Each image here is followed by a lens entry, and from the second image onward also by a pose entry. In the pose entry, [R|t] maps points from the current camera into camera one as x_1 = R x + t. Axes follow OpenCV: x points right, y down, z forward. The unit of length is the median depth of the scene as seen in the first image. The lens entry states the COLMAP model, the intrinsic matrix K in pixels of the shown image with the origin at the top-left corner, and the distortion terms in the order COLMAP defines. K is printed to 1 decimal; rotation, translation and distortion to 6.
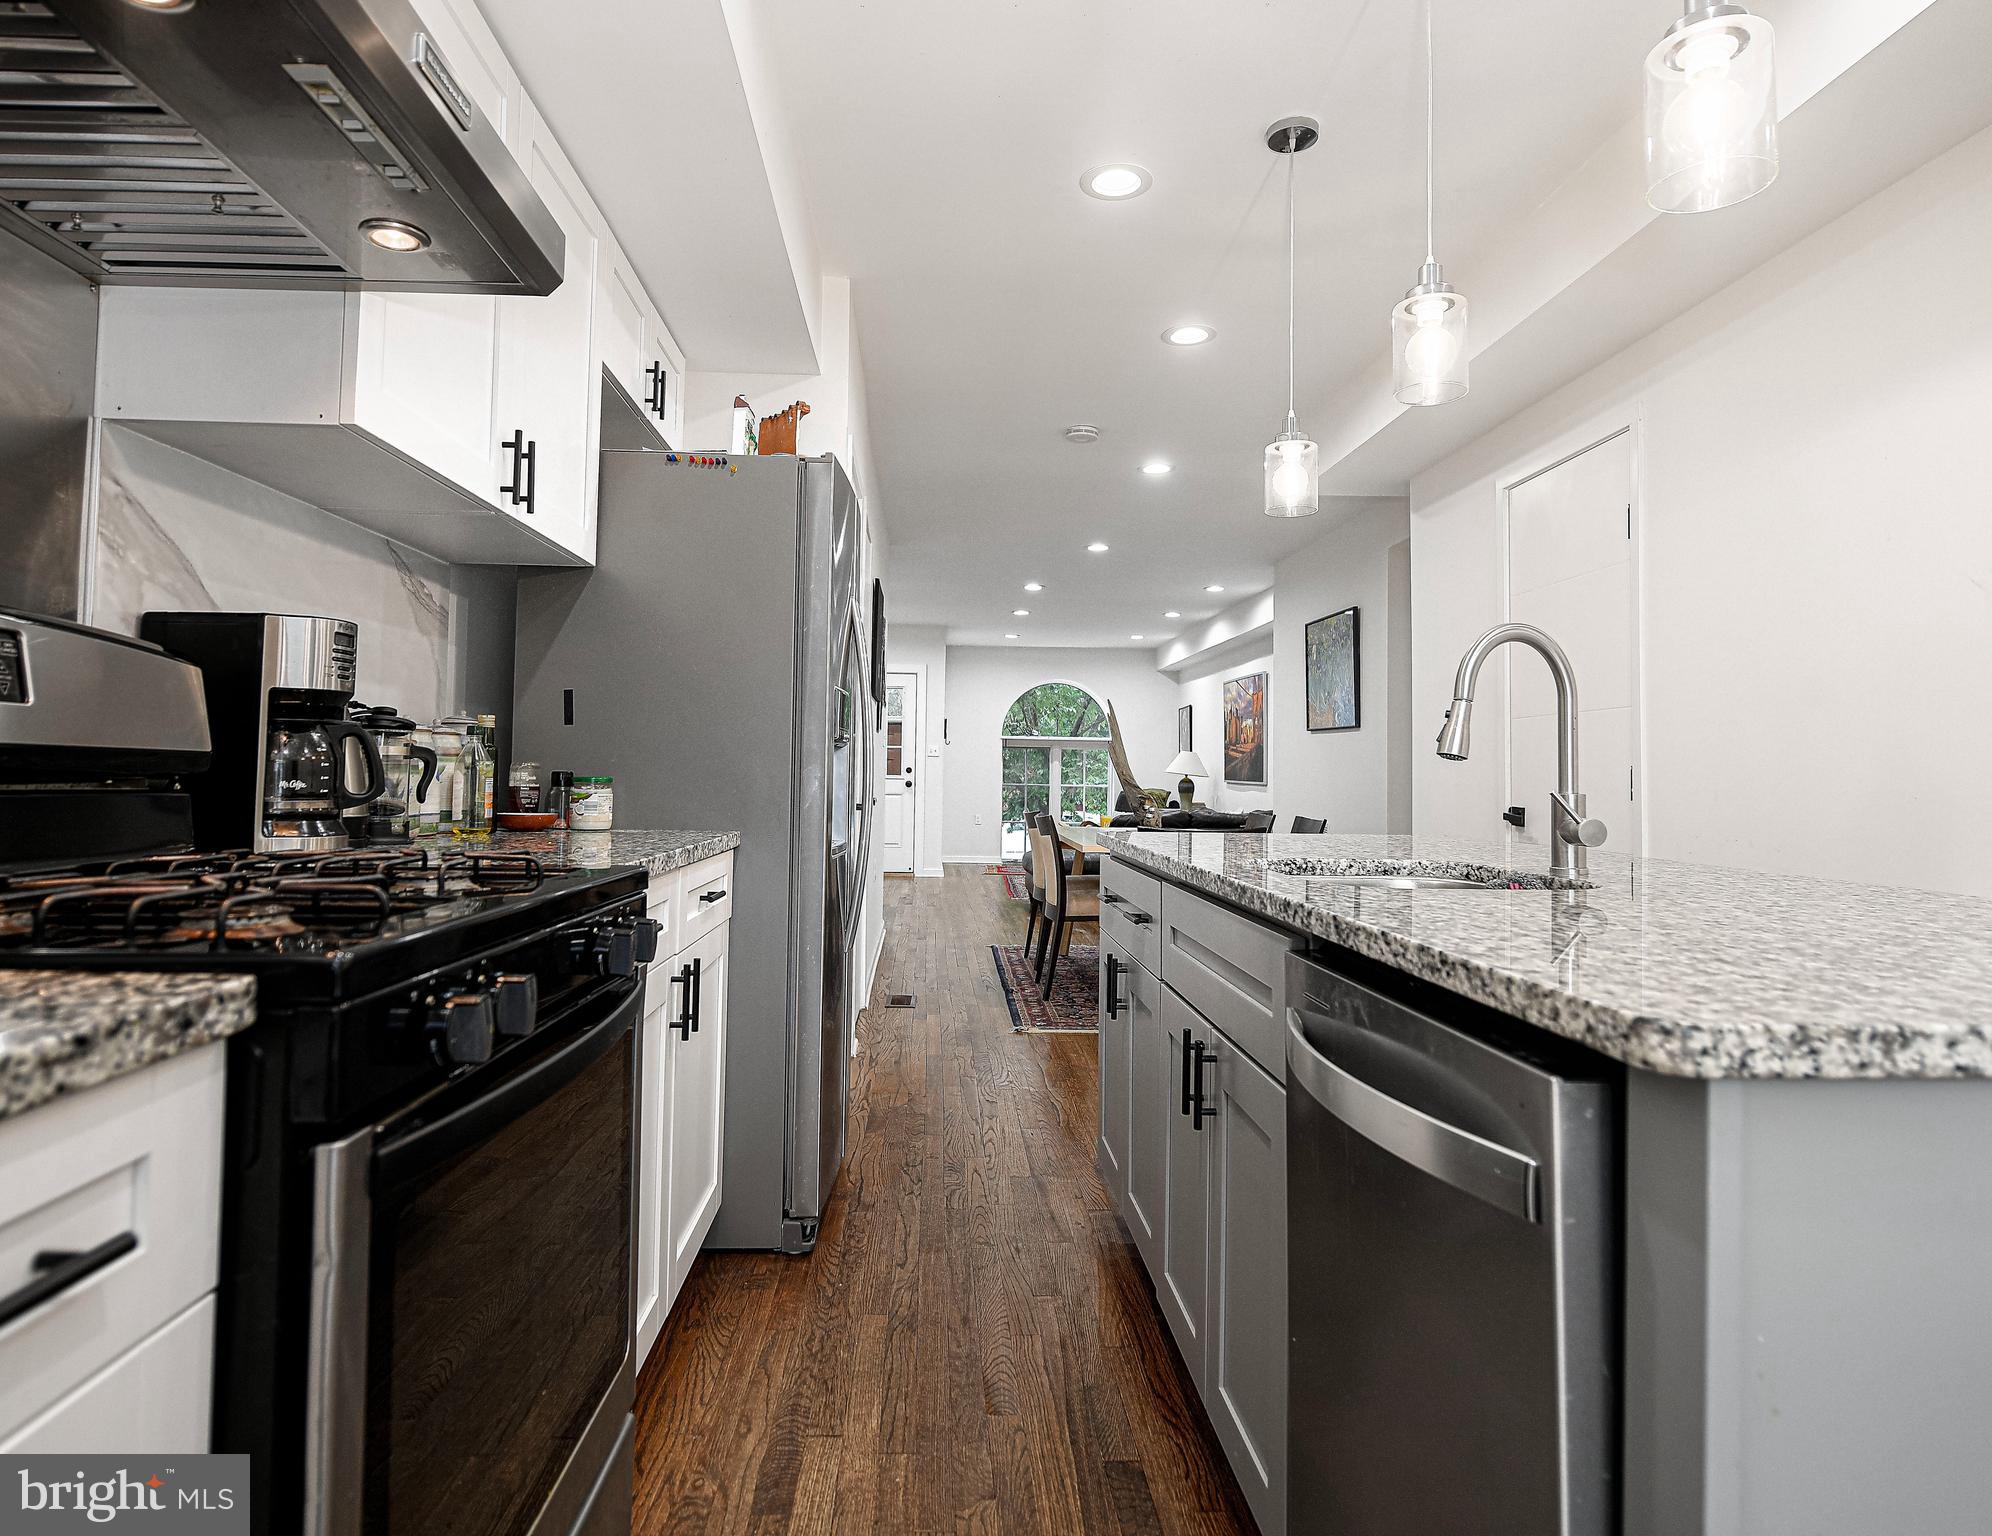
lens RADIAL K [[1167.4, 0, 1002.0], [0, 1167.4, 753.9], [0, 0, 1]] dist [-0.009194, -0.001417]
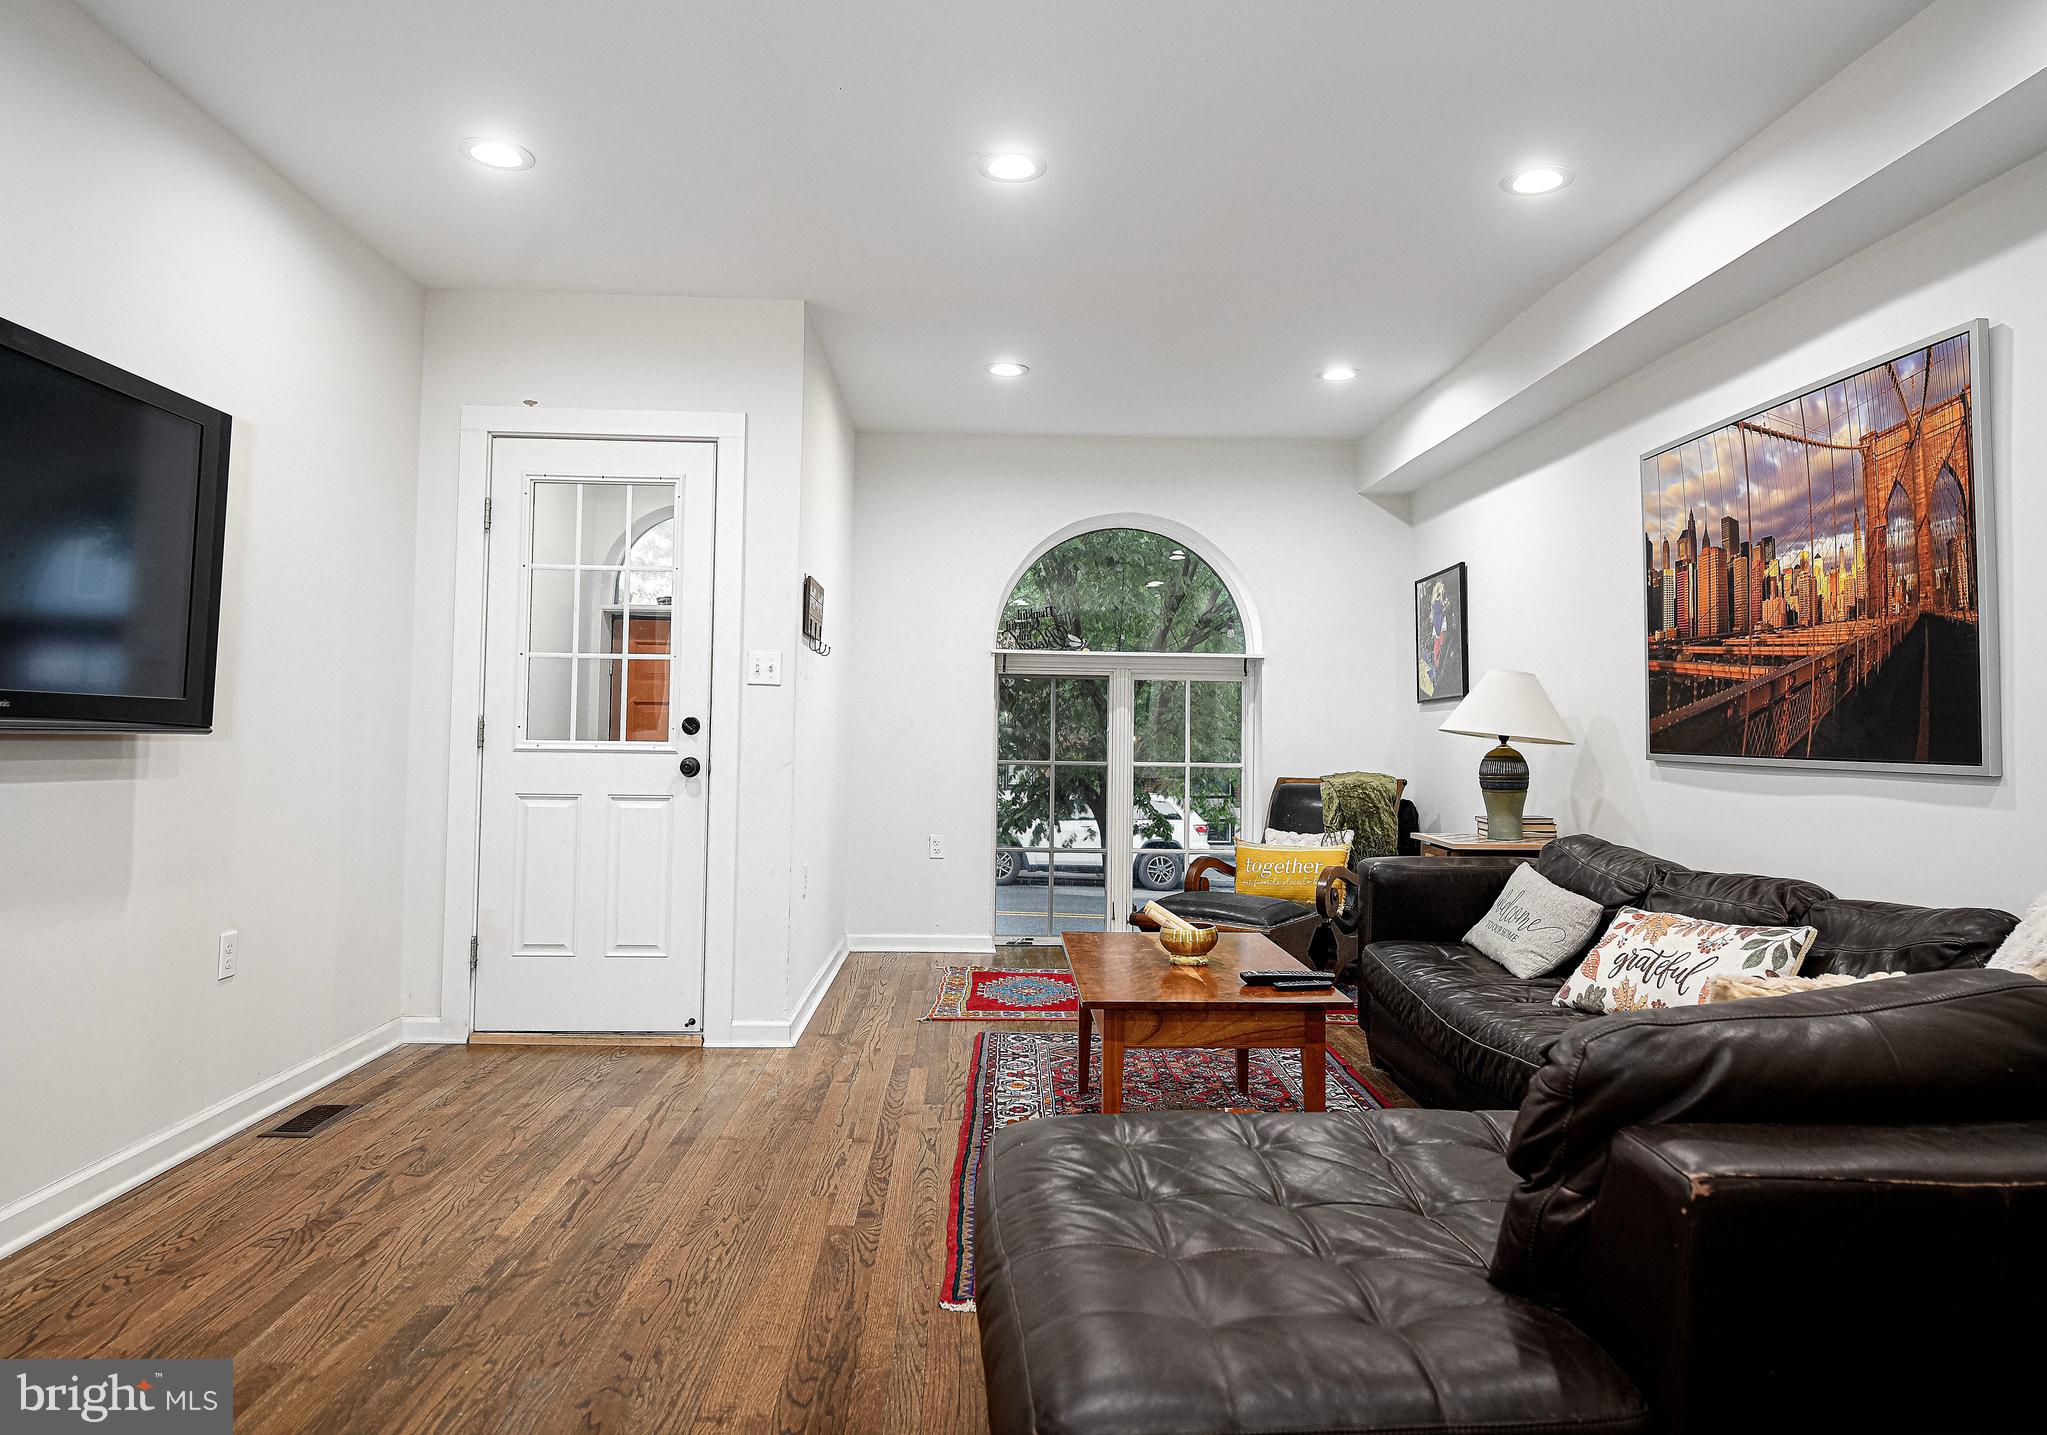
lens RADIAL K [[1290.5, 0, 1030.9], [0, 1290.5, 700.2], [0, 0, 1]] dist [-0.008095, 0.000538]
pose [[0.999923, -0.002318, -0.012191, 0.023528], [0.002166, 0.999920, -0.012432, 0.011917], [0.012219, 0.012404, 0.999848, 0.662515]]
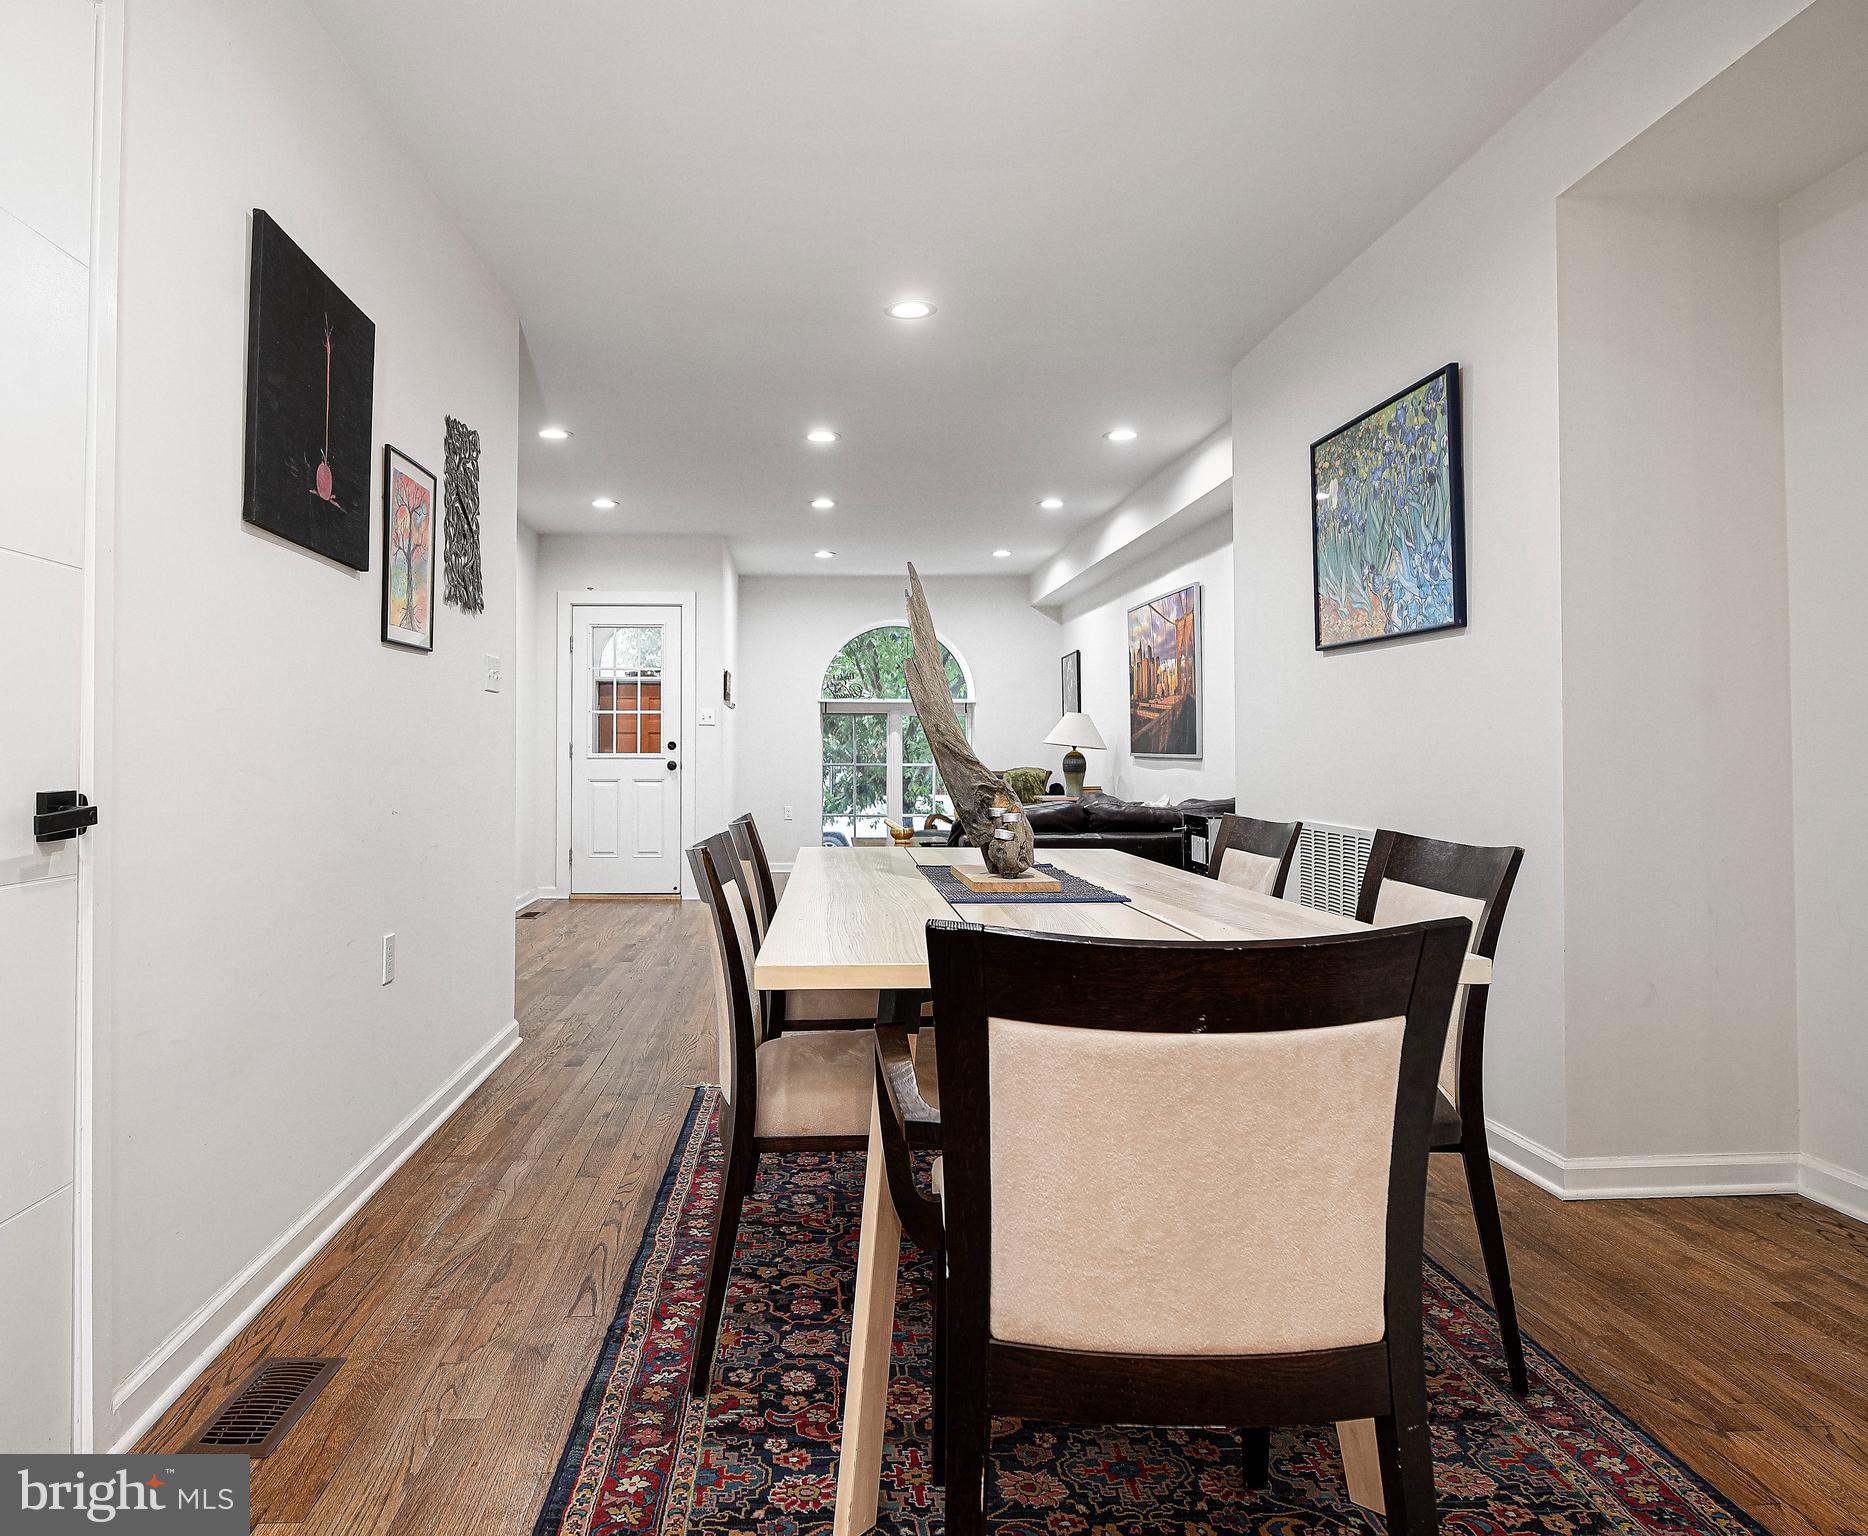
lens RADIAL K [[1215.7, 0, 869.0], [0, 1215.7, 745.9], [0, 0, 1]] dist [0.002536, -0.000524]
pose [[0.999888, -0.014546, -0.003633, 0.041147], [0.014580, 0.999850, 0.009342, 0.009620], [0.003496, -0.009393, 0.999950, 0.297307]]
